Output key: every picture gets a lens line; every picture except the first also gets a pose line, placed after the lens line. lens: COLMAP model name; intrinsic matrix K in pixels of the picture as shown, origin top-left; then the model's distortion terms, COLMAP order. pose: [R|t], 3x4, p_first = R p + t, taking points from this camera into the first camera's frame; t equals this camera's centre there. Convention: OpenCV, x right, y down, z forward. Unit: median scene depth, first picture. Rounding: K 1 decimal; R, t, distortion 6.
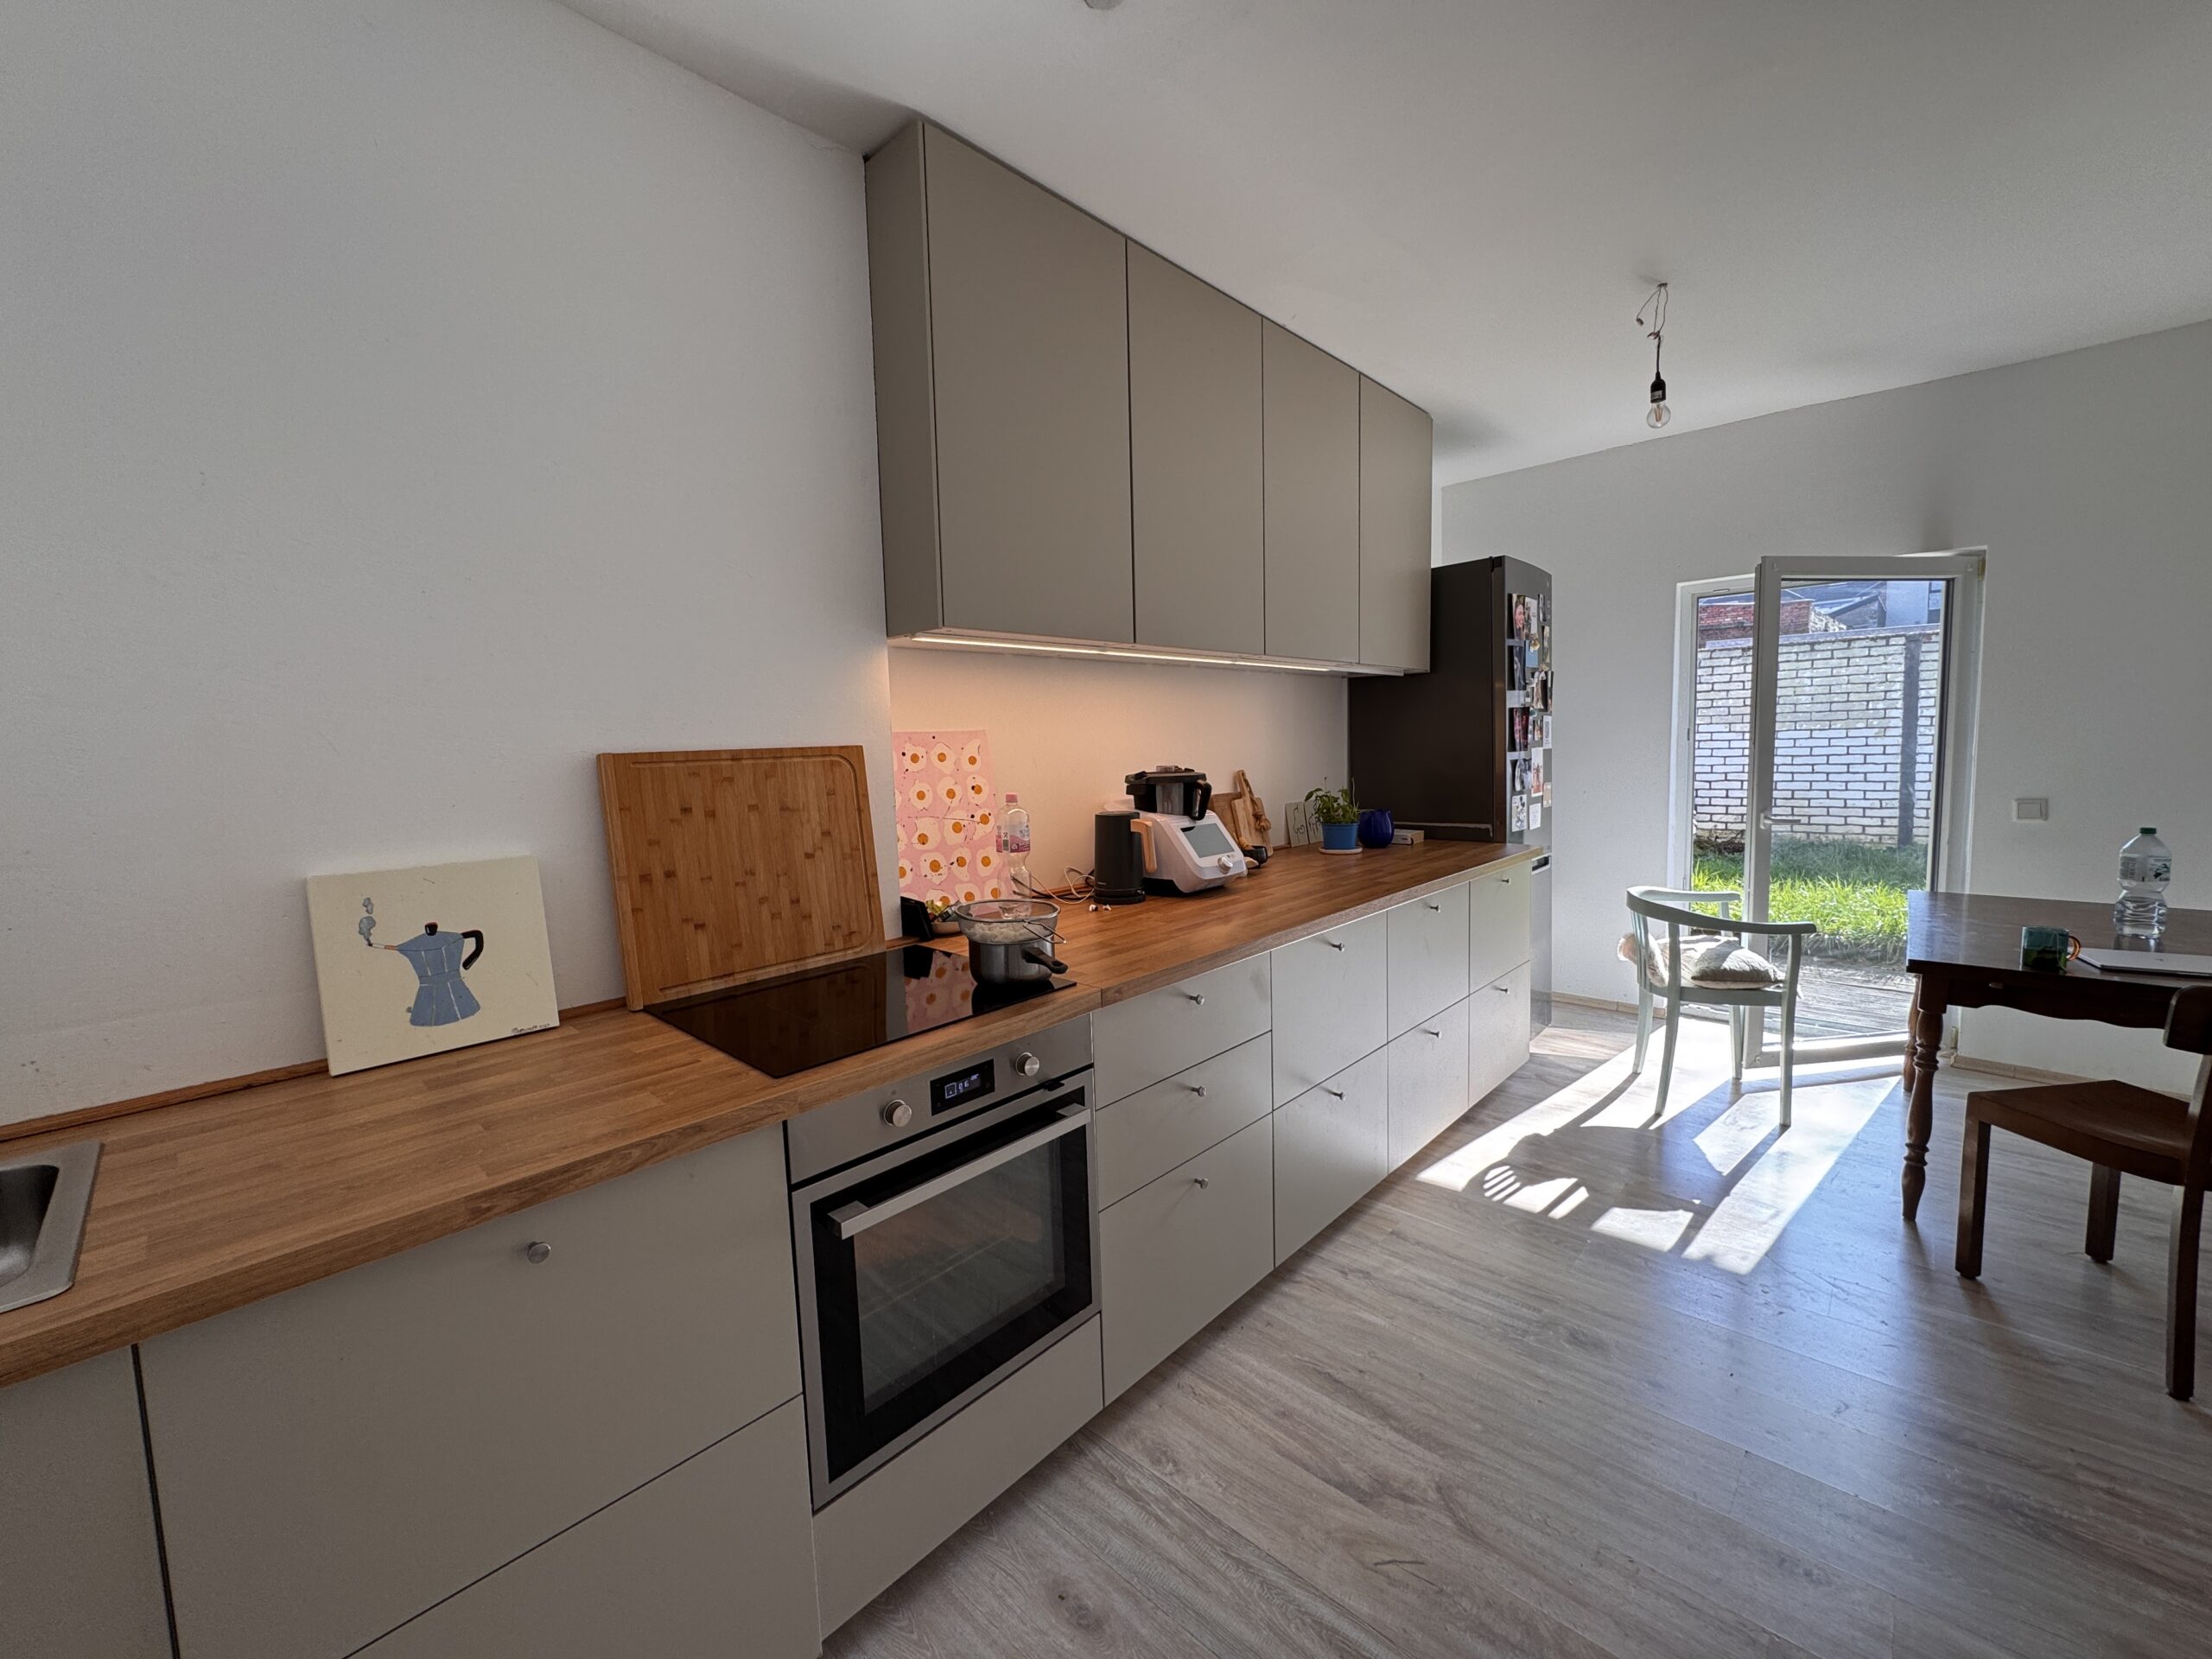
lens RADIAL K [[882.5, 0, 1104.5], [0, 882.5, 827.0], [0, 0, 1]] dist [-0.001445, 0.000052]
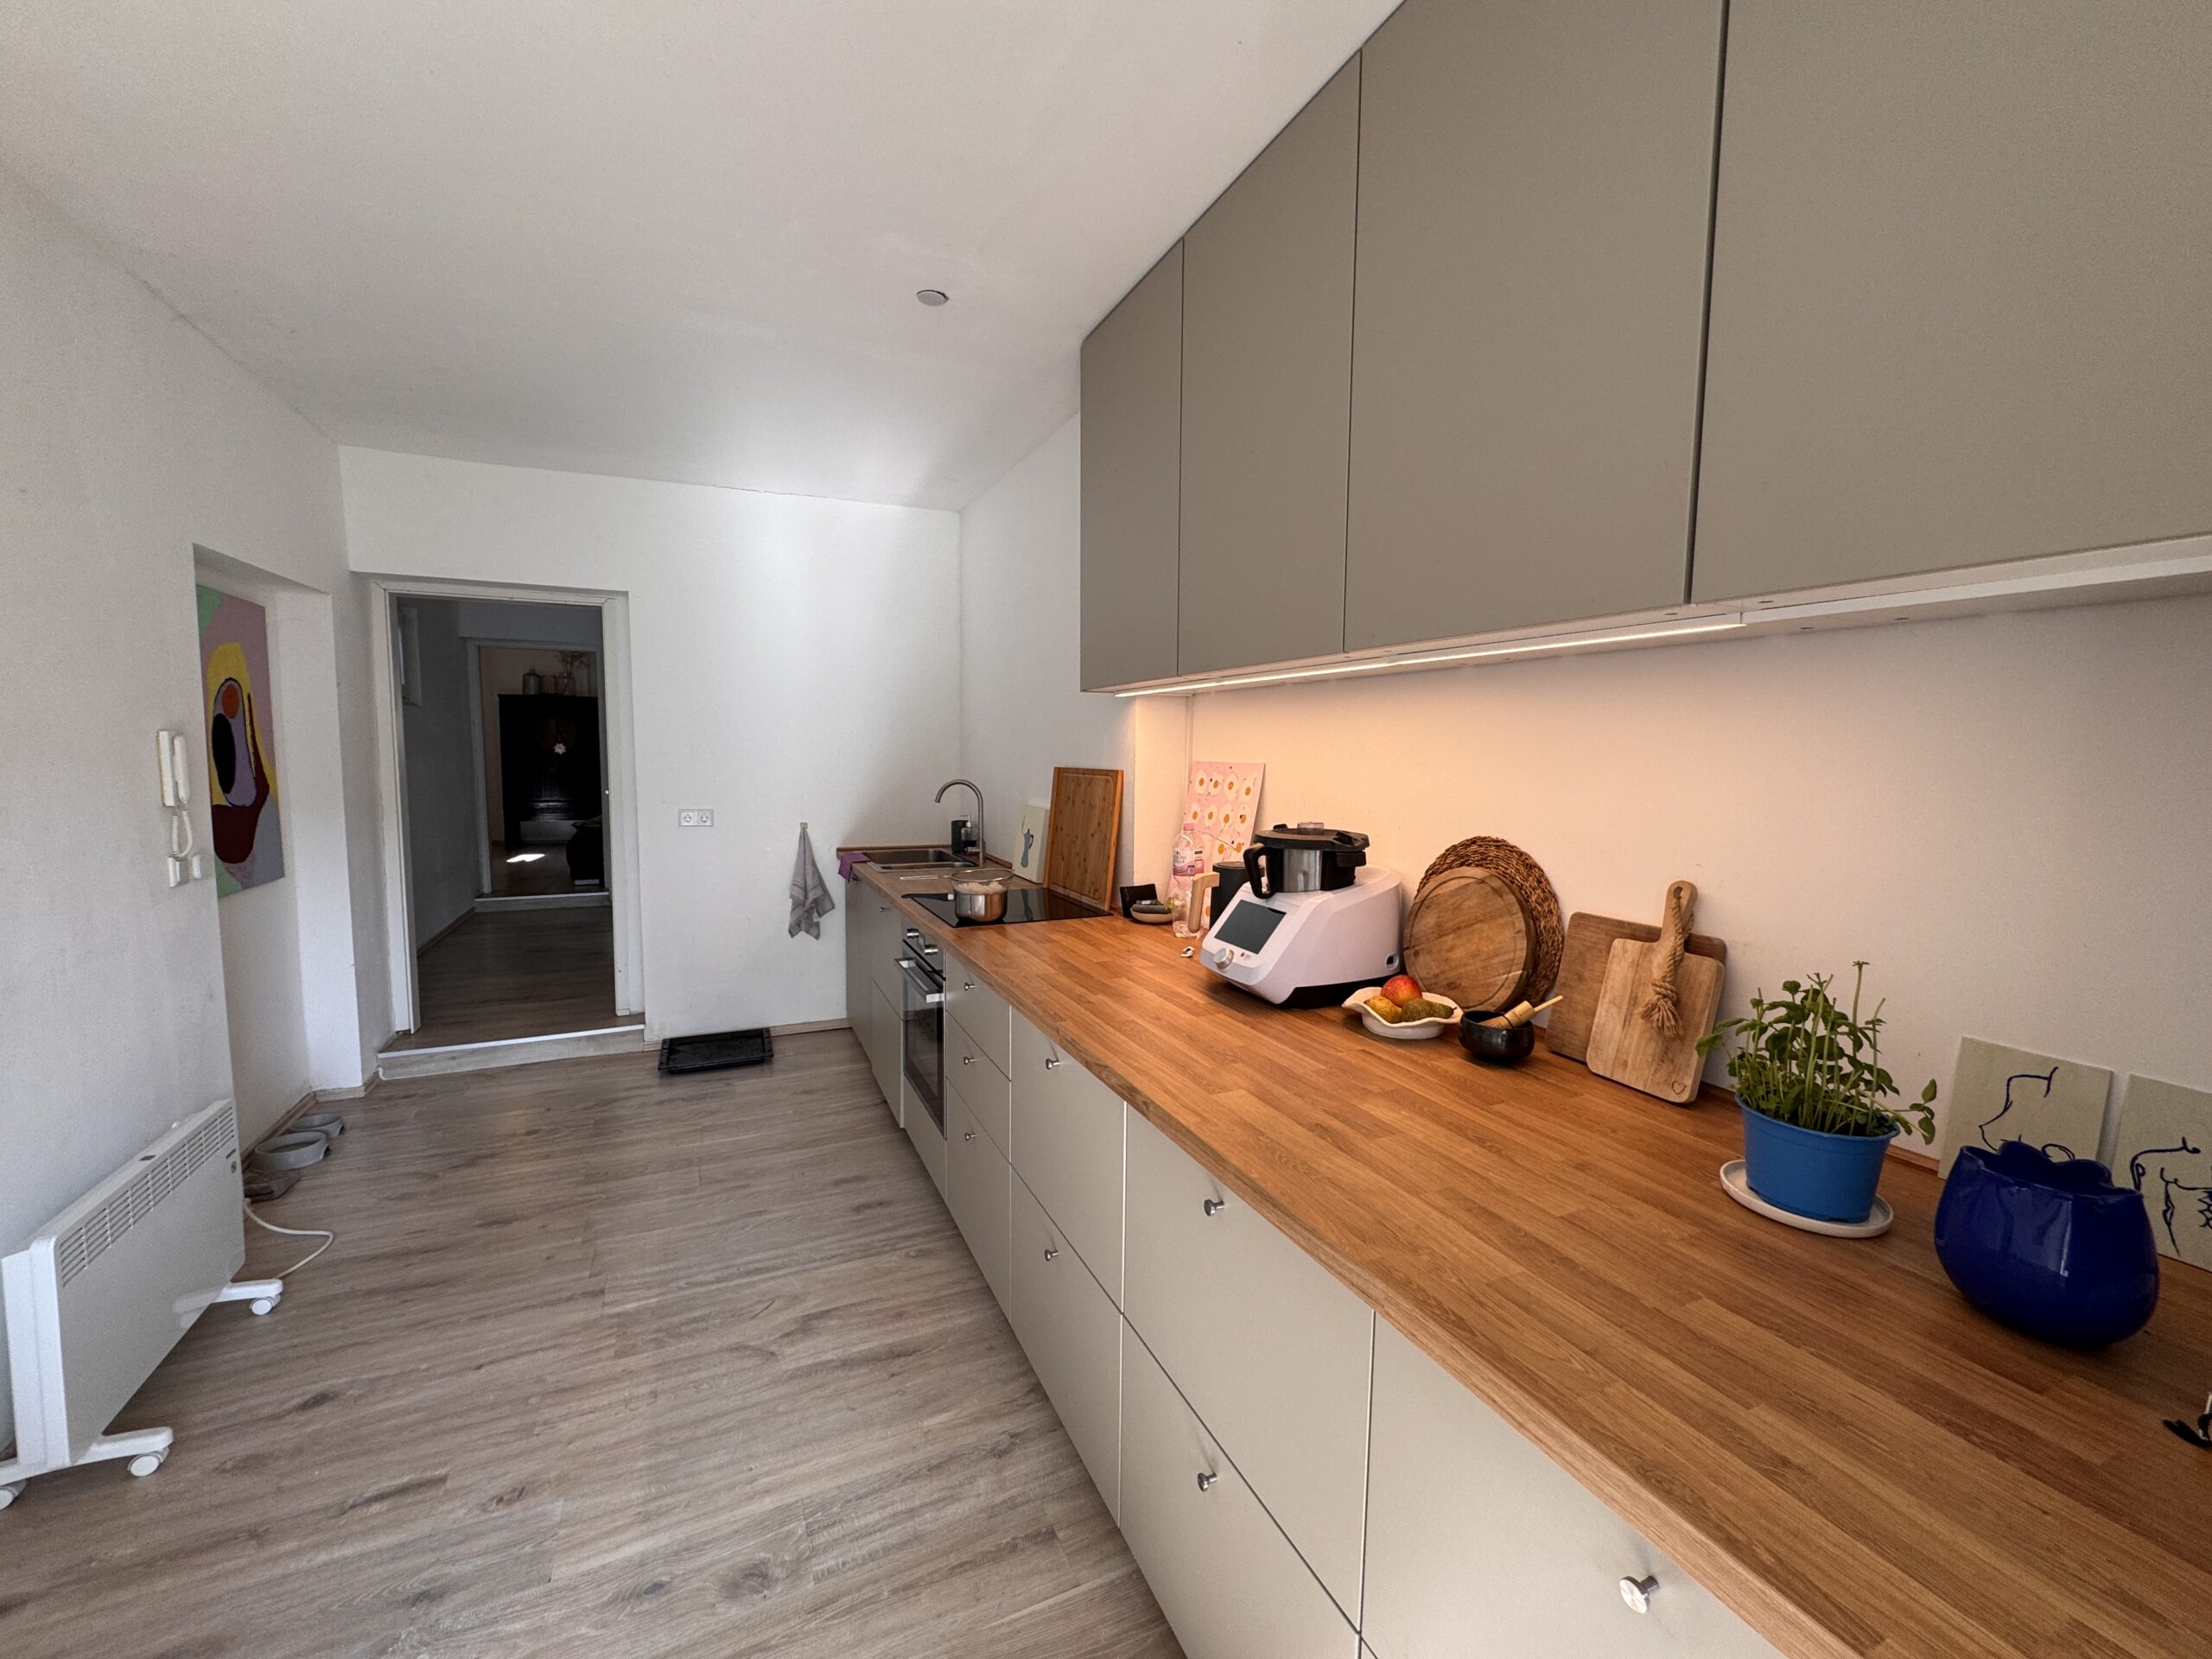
lens RADIAL K [[882.5, 0, 1106.1], [0, 882.5, 829.6], [0, 0, 1]] dist [-0.001445, 0.000052]
pose [[-0.375000, 0.113183, -0.920089, 0.980230], [-0.087179, 0.983814, 0.156554, -0.199422], [0.922916, 0.138920, -0.359063, 1.358377]]
